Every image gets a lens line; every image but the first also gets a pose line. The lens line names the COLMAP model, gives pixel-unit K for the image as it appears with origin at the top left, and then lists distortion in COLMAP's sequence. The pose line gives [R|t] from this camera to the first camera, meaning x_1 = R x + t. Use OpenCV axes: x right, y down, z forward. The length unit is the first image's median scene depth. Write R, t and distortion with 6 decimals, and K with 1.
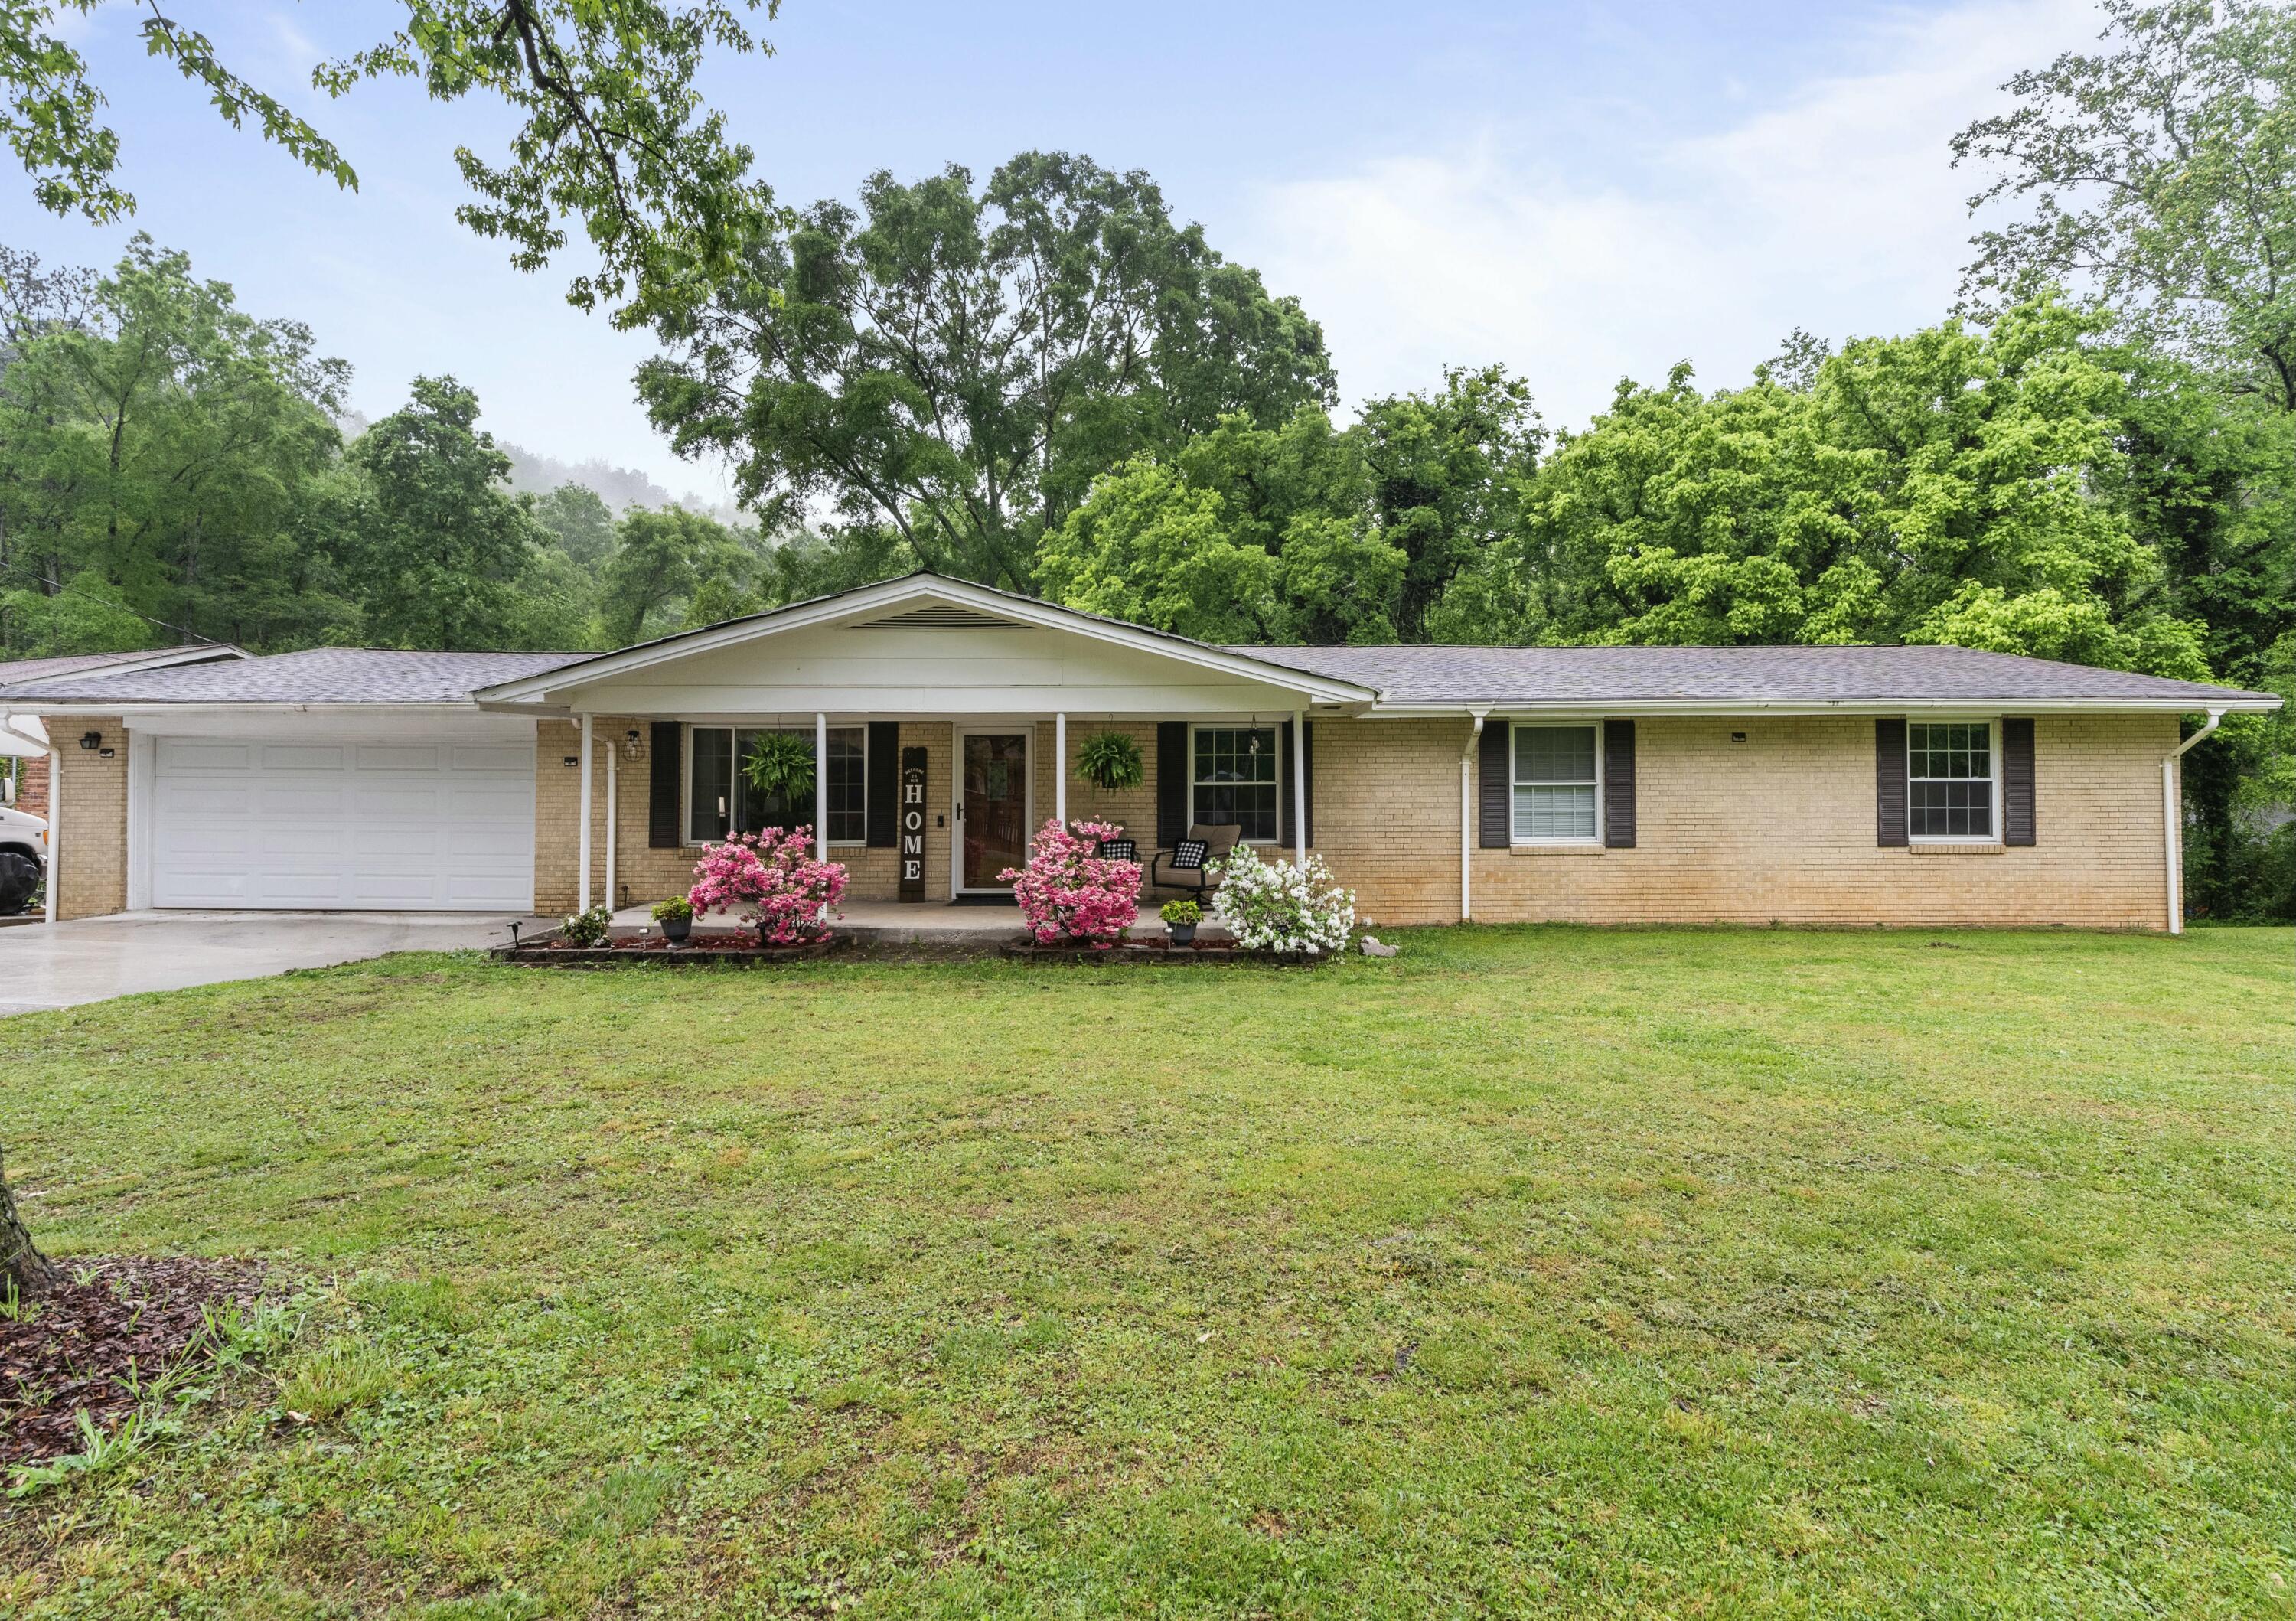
lens RADIAL K [[1108.8, 0, 1220.1], [0, 1108.8, 787.7], [0, 0, 1]] dist [-0.008803, 0.002025]
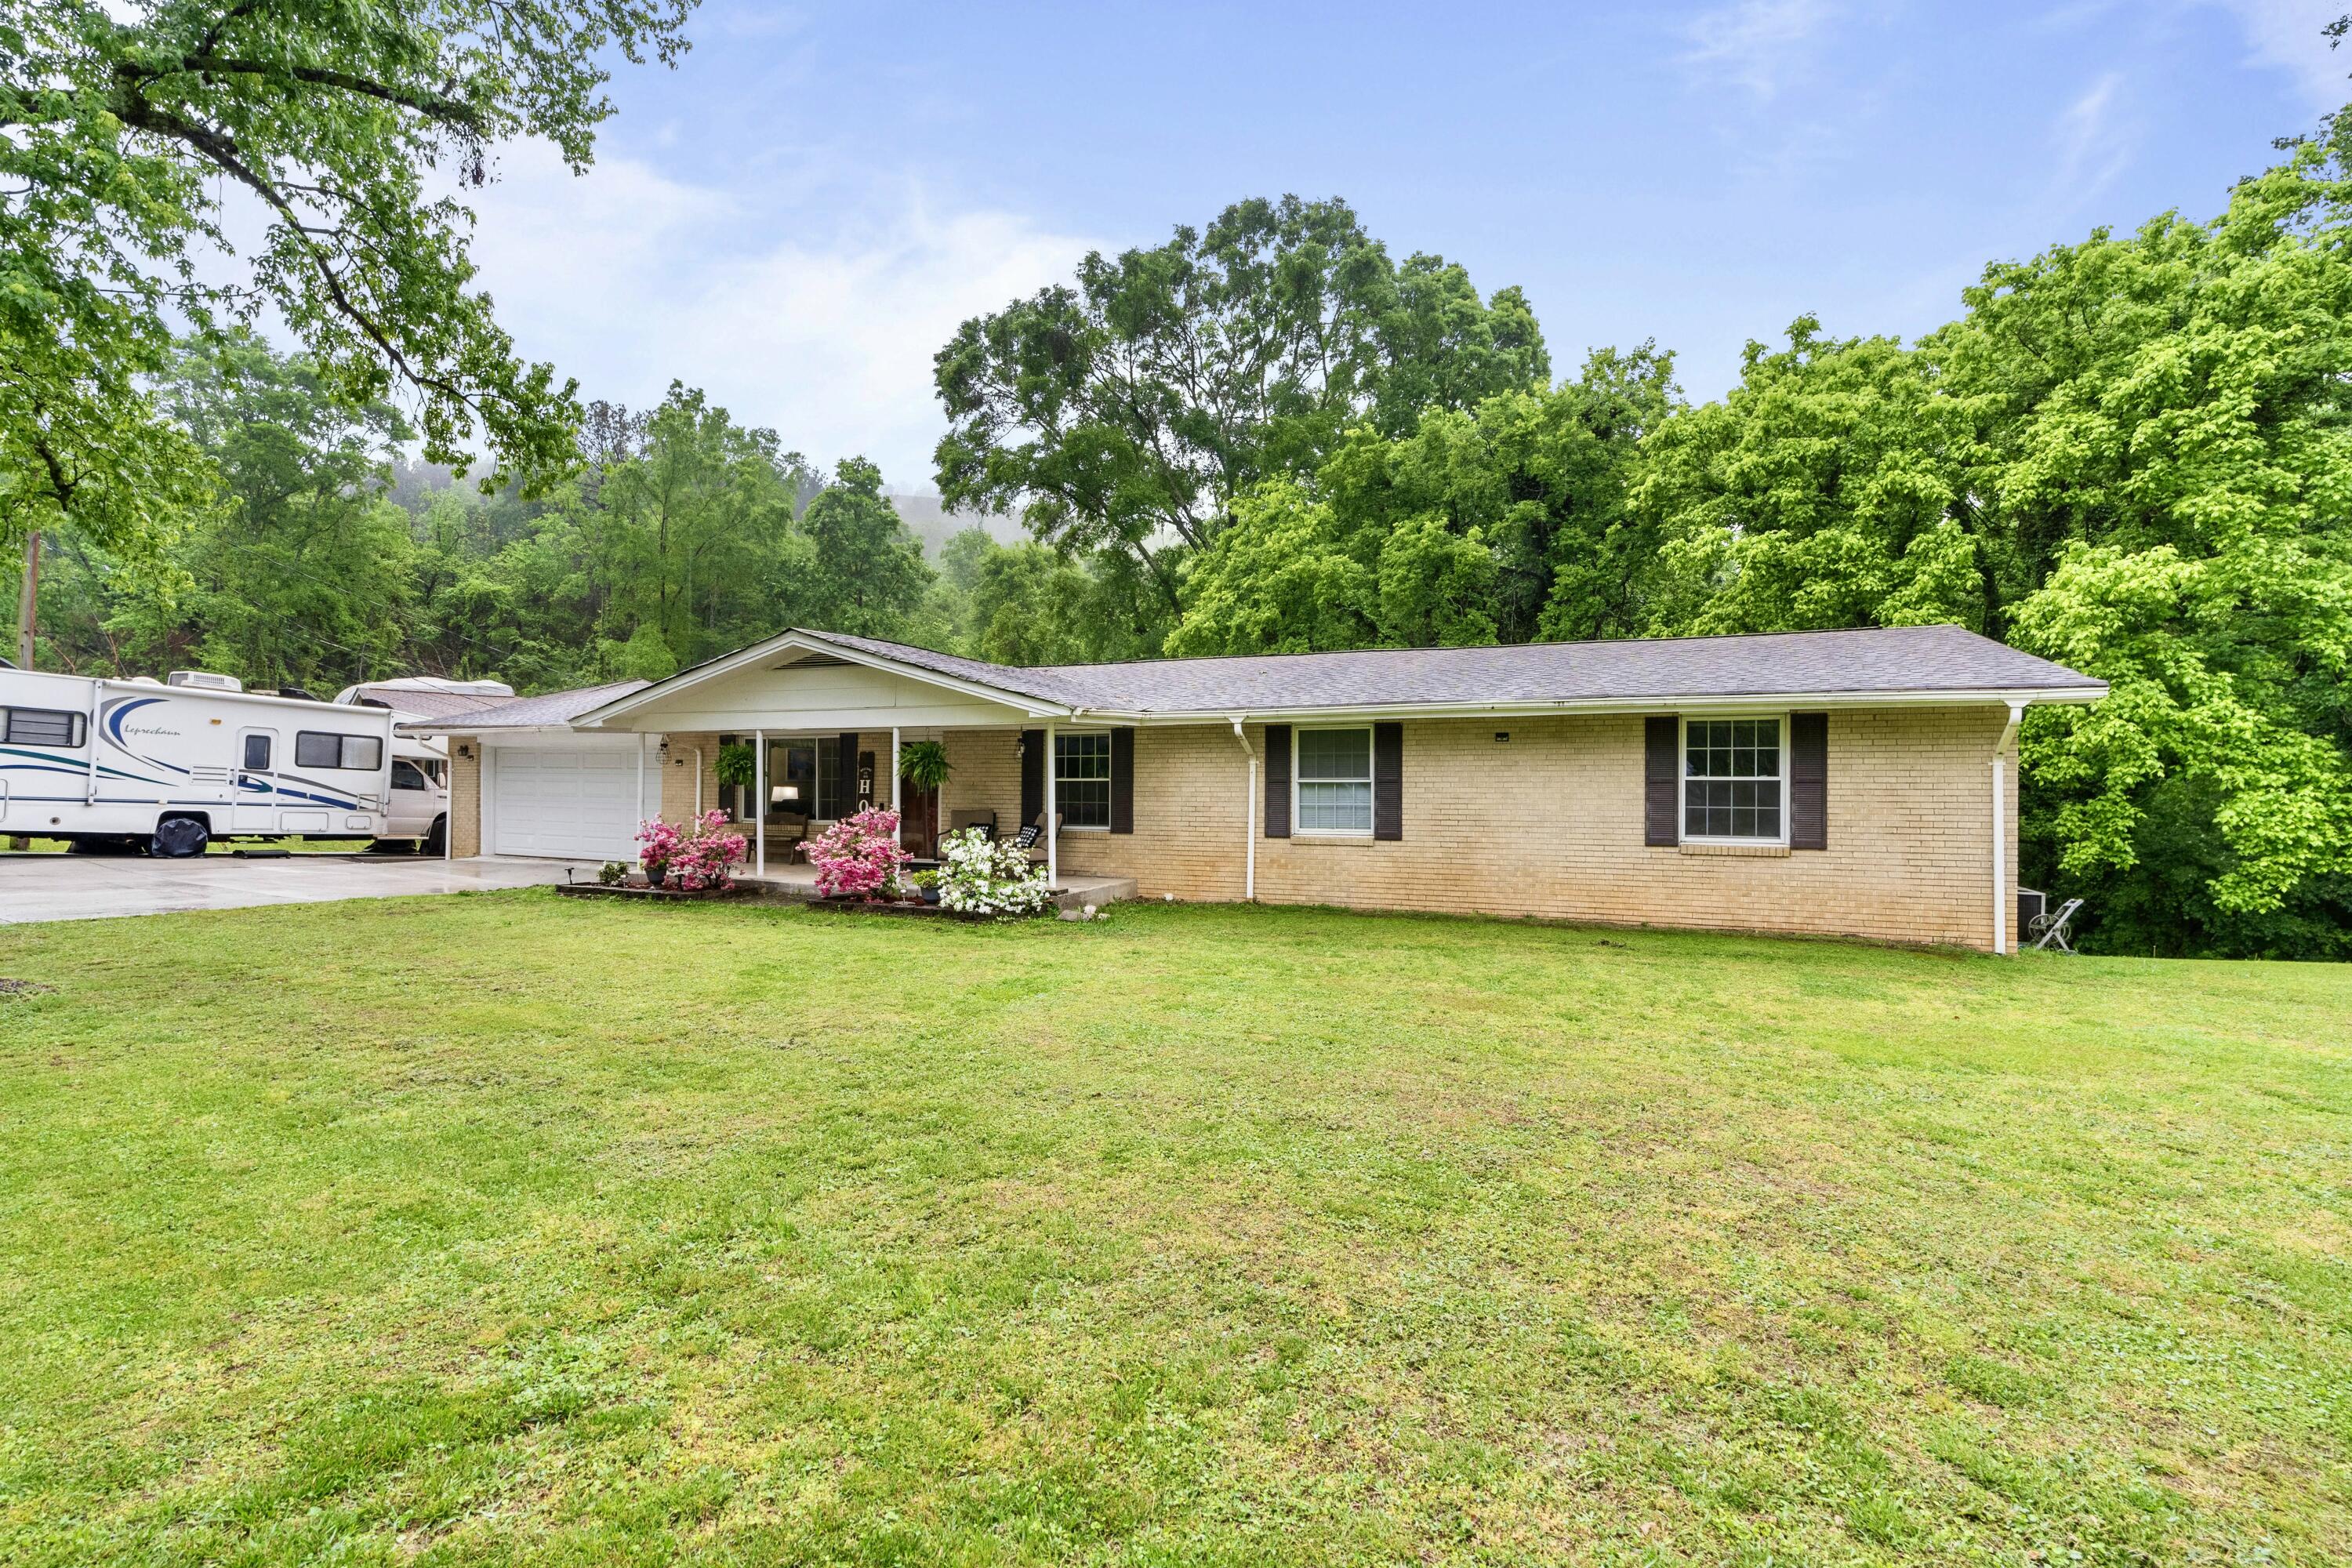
lens RADIAL K [[1077.8, 0, 1183.6], [0, 1077.8, 787.9], [0, 0, 1]] dist [-0.007408, 0.001924]
pose [[0.919729, 0.006807, -0.392494, 0.586229], [-0.002175, 0.999923, 0.012245, -0.009488], [0.392547, -0.010408, 0.919673, -0.047693]]
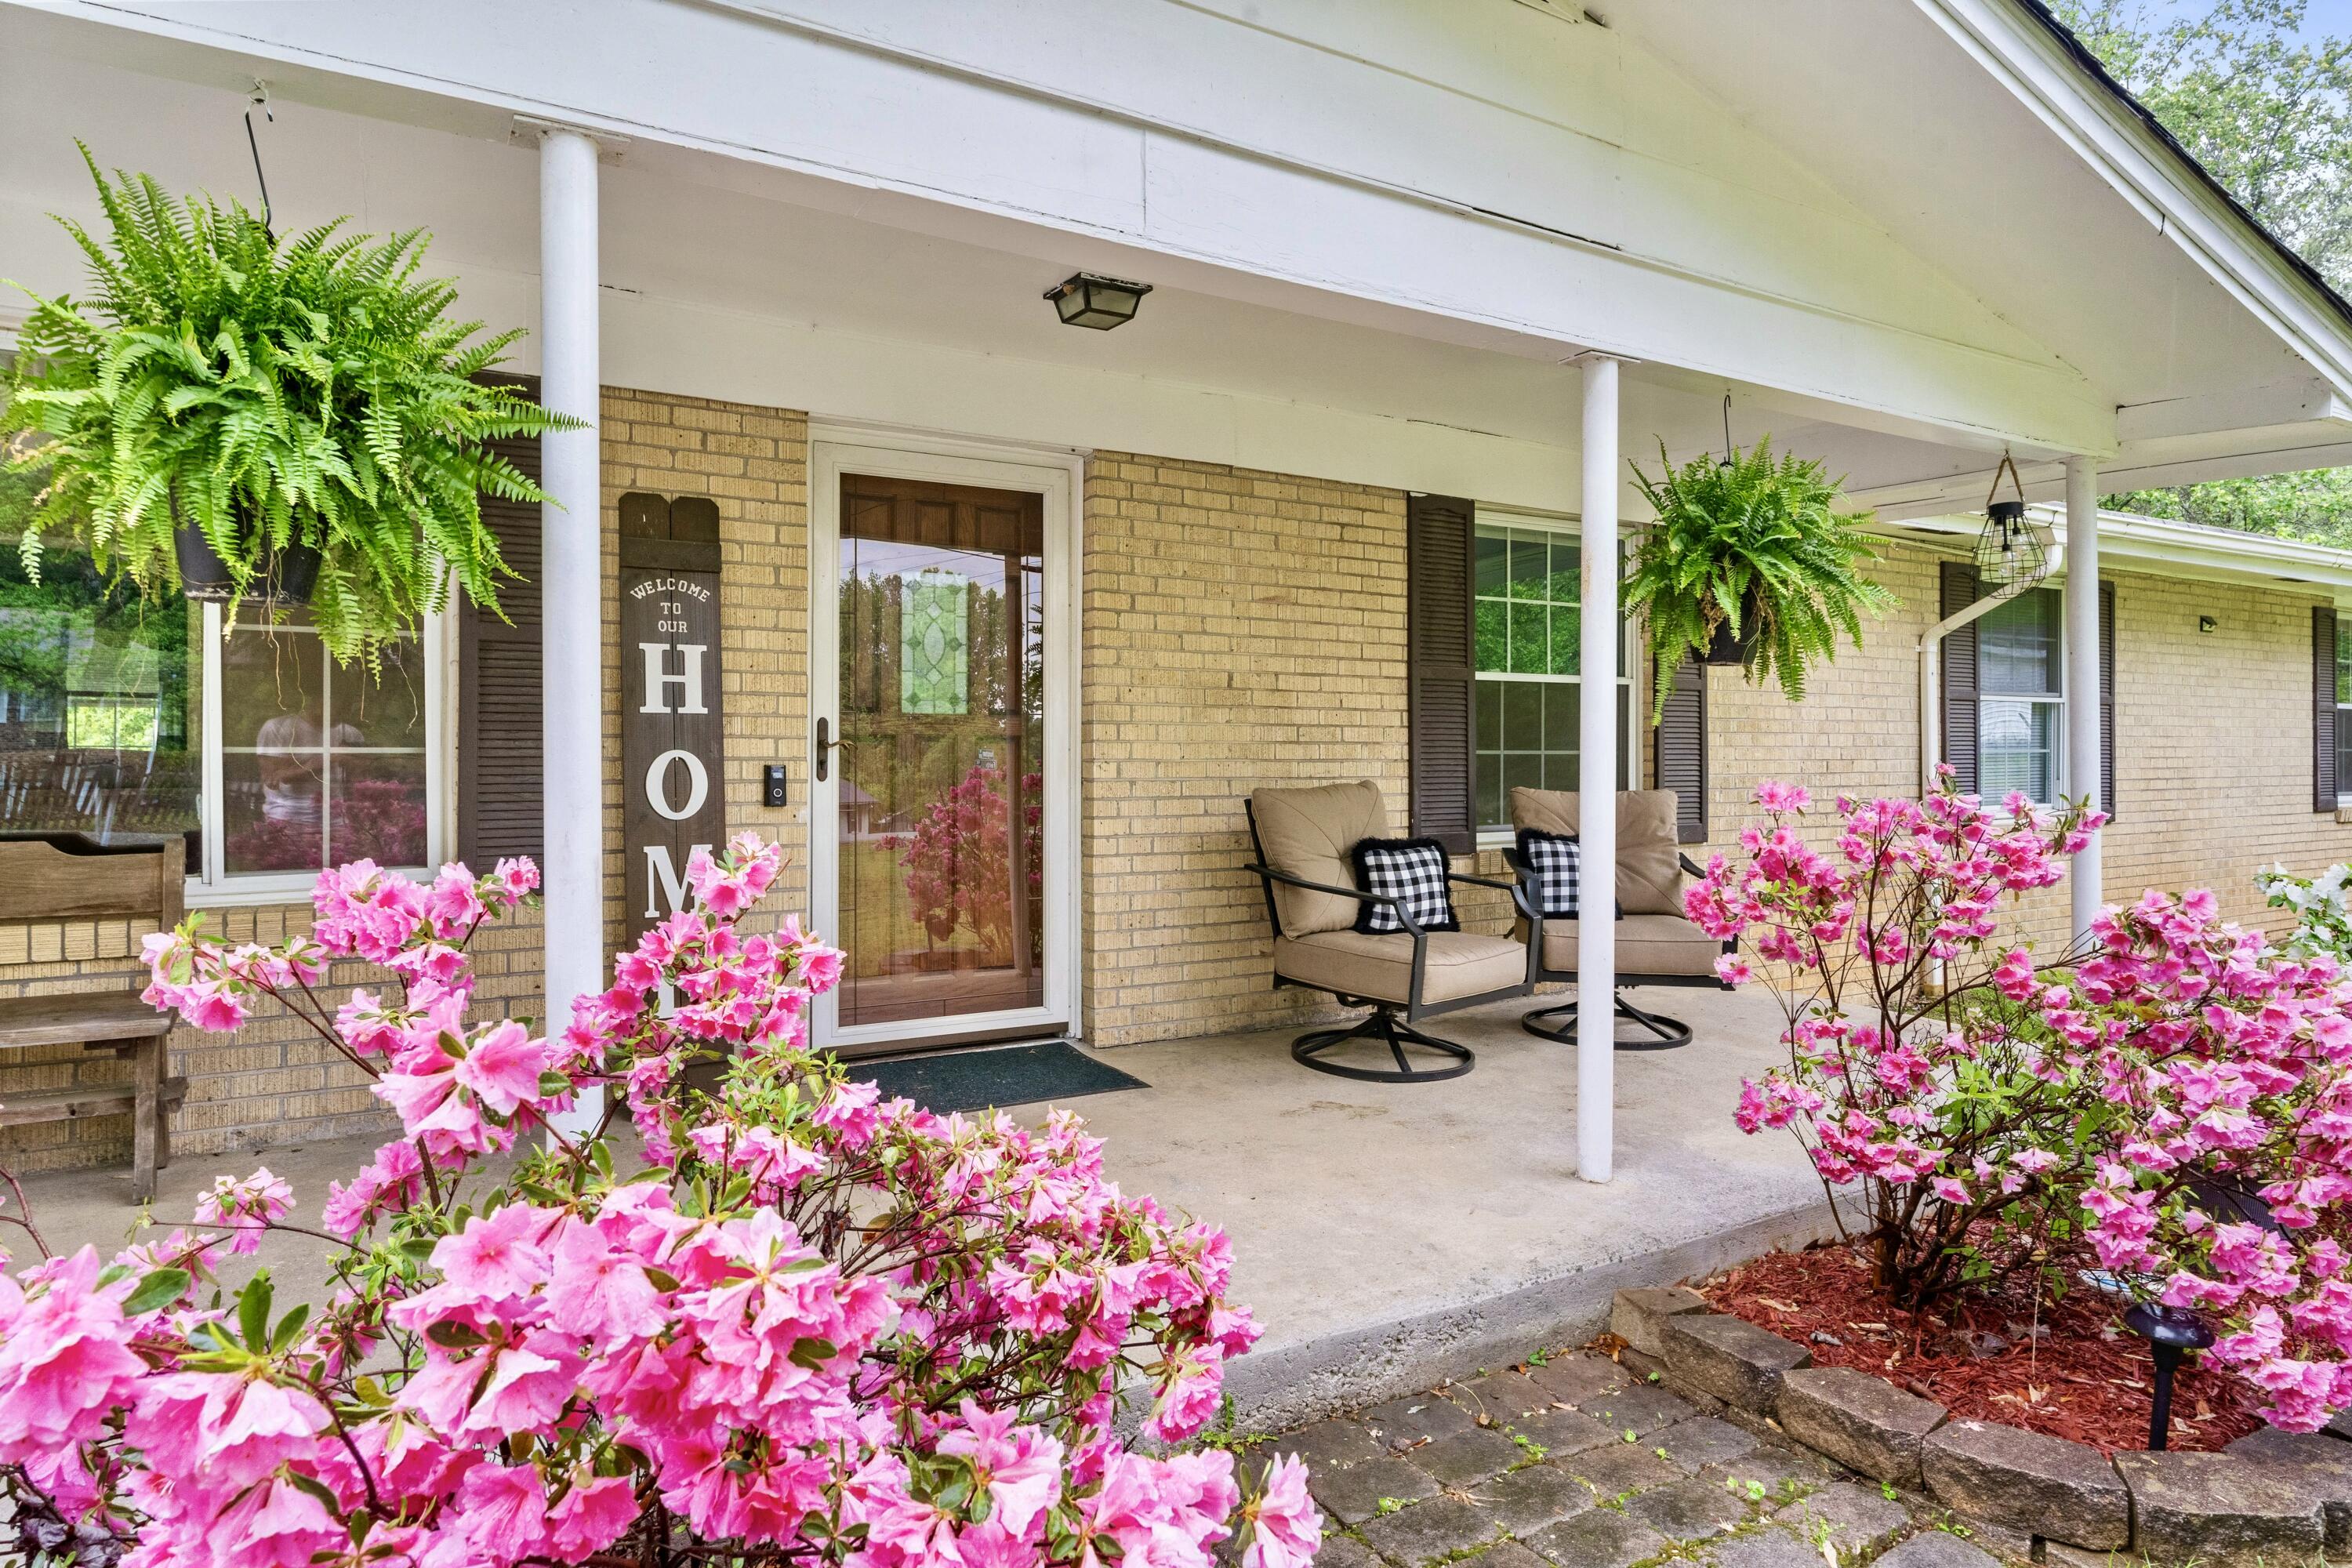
lens RADIAL K [[1337.3, 0, 1165.3], [0, 1337.3, 743.2], [0, 0, 1]] dist [0.000749, 0.001137]
pose [[0.861694, 0.007077, 0.507380, -0.332224], [-0.012655, 0.999891, 0.007545, 0.016487], [-0.507271, -0.012922, 0.861690, 0.675460]]
